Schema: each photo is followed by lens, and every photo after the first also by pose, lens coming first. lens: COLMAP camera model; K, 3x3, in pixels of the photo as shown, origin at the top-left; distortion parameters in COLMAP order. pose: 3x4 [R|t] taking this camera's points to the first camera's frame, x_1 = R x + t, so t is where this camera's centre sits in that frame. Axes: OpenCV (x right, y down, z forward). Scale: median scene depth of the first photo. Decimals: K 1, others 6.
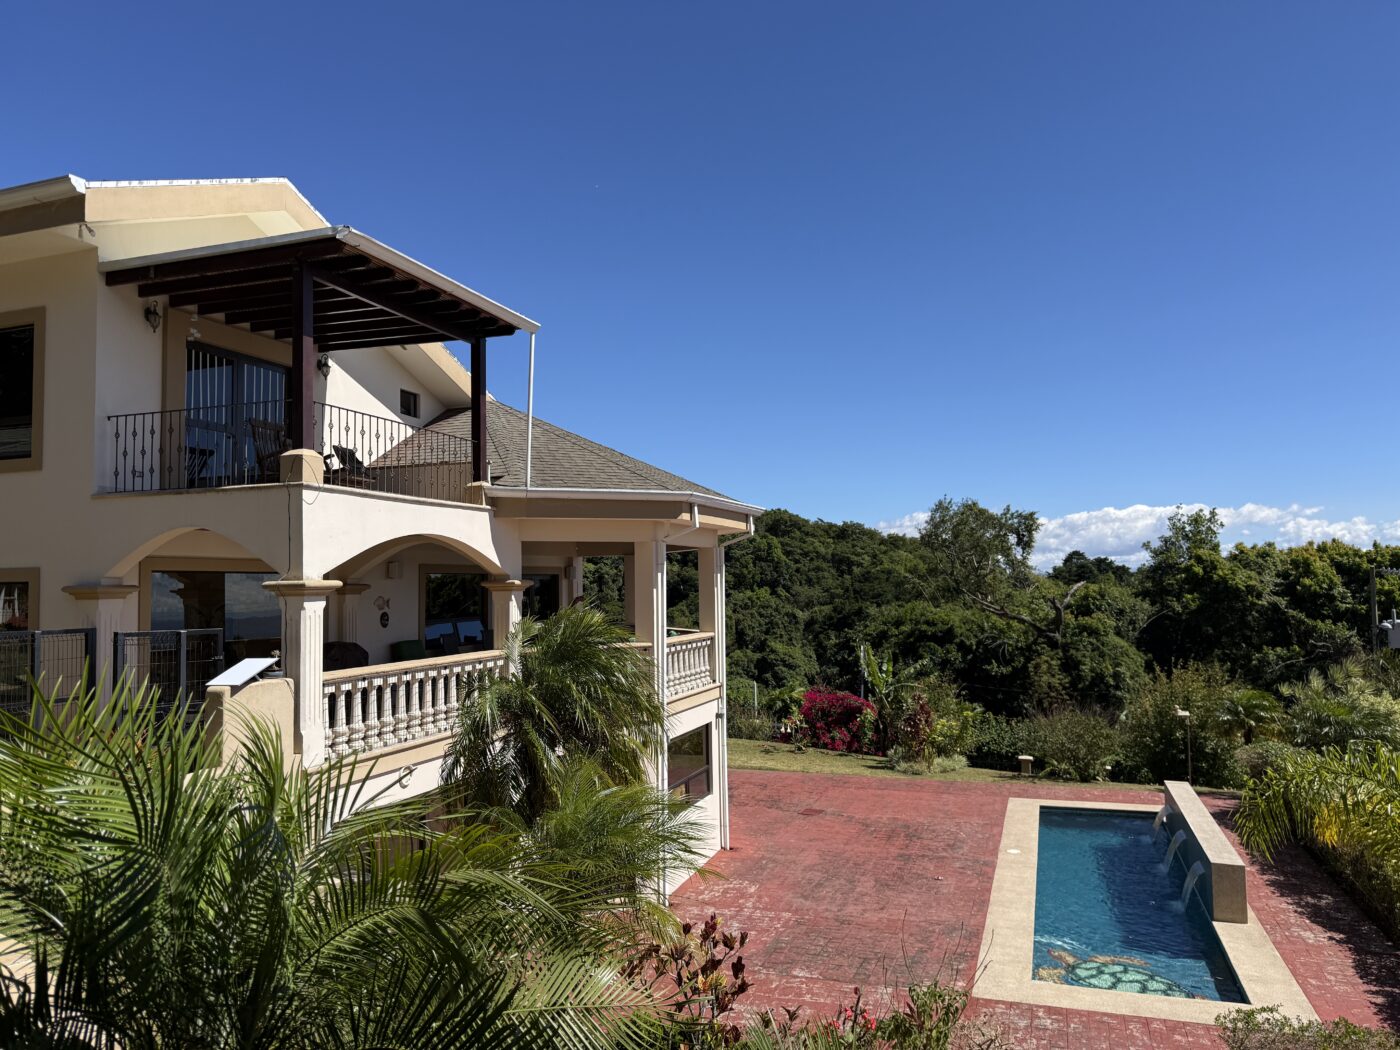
lens RADIAL K [[991.4, 0, 701.6], [0, 991.4, 526.1], [0, 0, 1]] dist [0.061001, -0.064915]
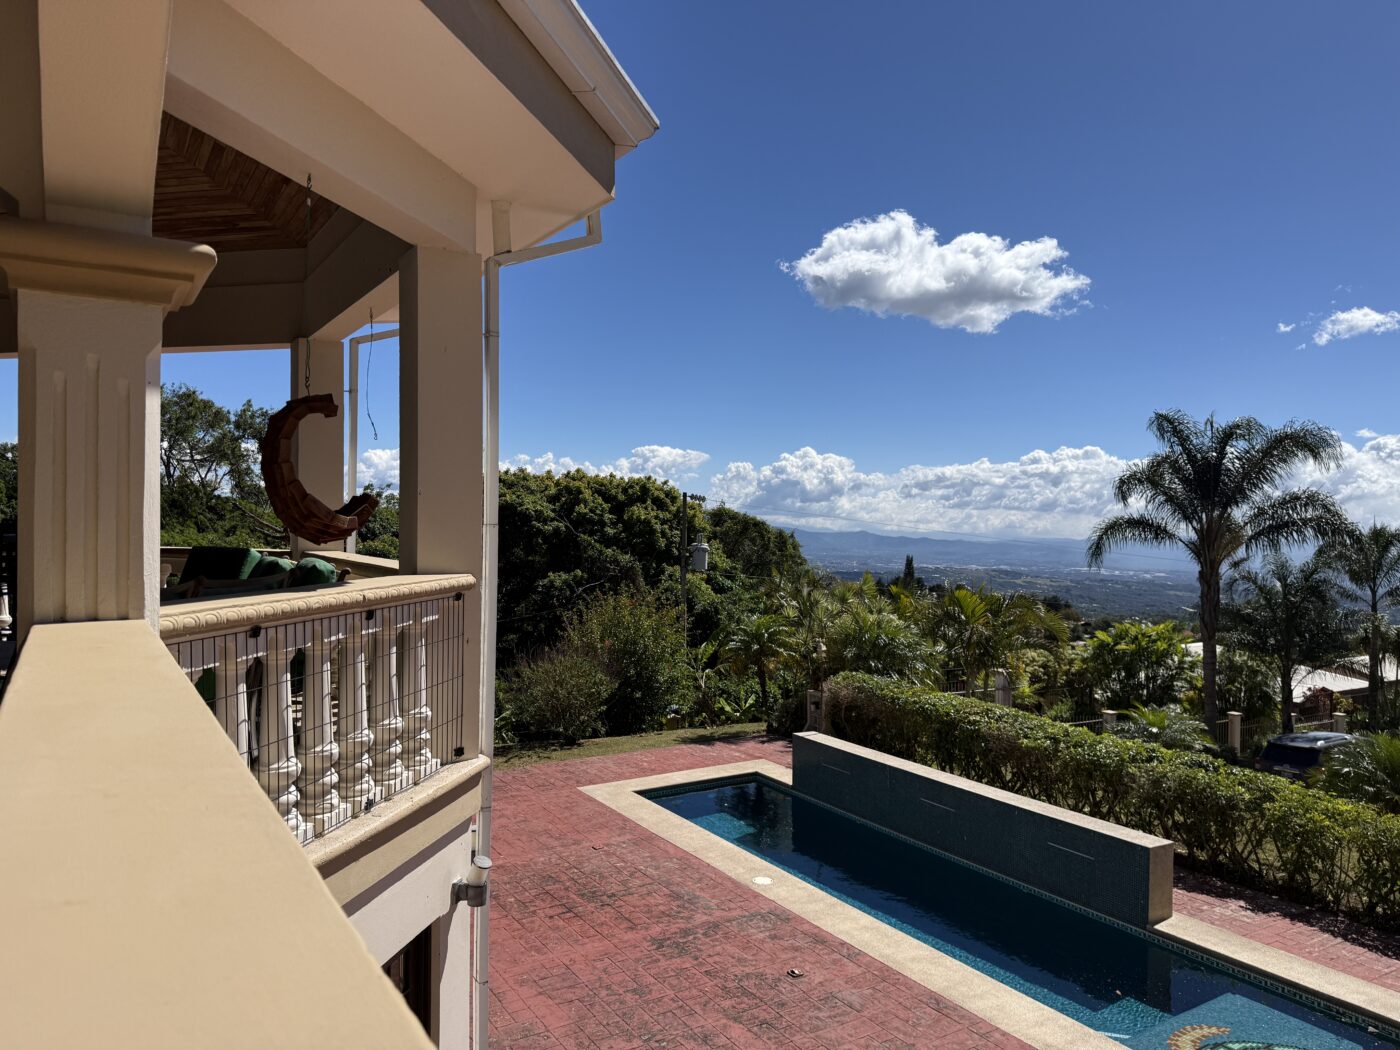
lens RADIAL K [[991.4, 0, 692.7], [0, 991.4, 536.2], [0, 0, 1]] dist [0.061001, -0.064915]
pose [[0.628600, 0.007055, 0.777696, -0.219527], [-0.065948, 0.996841, 0.044262, 0.074852], [-0.774927, -0.079111, 0.627080, 0.637167]]
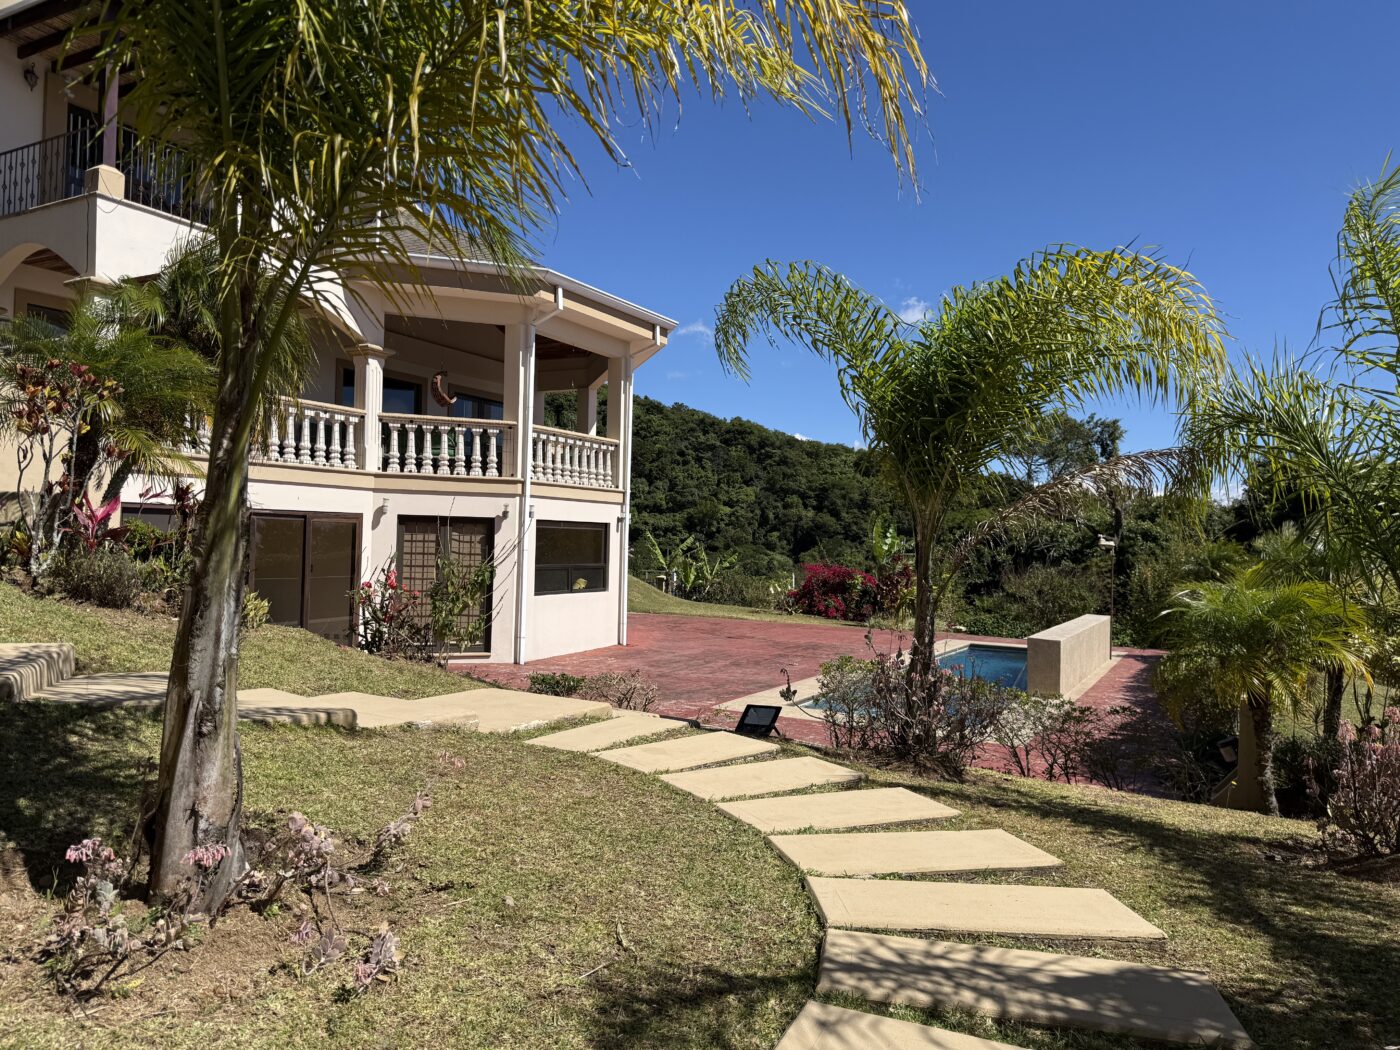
lens RADIAL K [[991.4, 0, 694.0], [0, 991.4, 526.7], [0, 0, 1]] dist [0.061001, -0.064915]
pose [[0.983914, 0.038767, -0.174384, 0.274636], [-0.032056, 0.998639, 0.041137, 0.154048], [0.175741, -0.034886, 0.983818, -0.001554]]
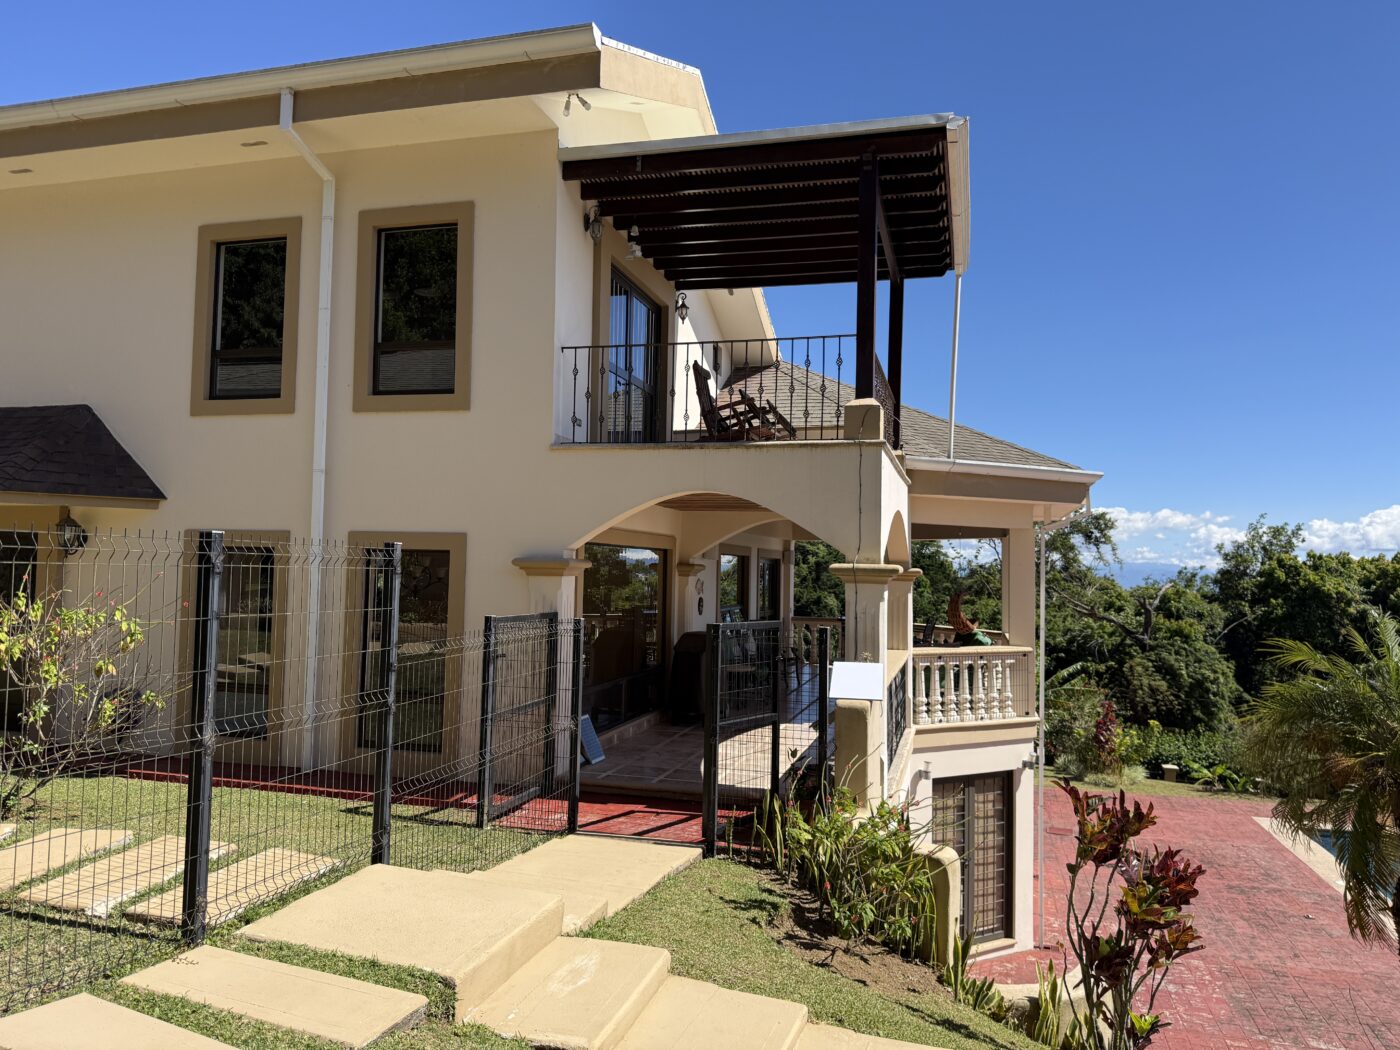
lens RADIAL K [[991.4, 0, 694.3], [0, 991.4, 531.7], [0, 0, 1]] dist [0.061001, -0.064915]
pose [[0.996745, 0.040233, 0.069857, -0.349624], [-0.041747, 0.998921, 0.020352, 0.011088], [-0.068963, -0.023202, 0.997349, 0.133418]]
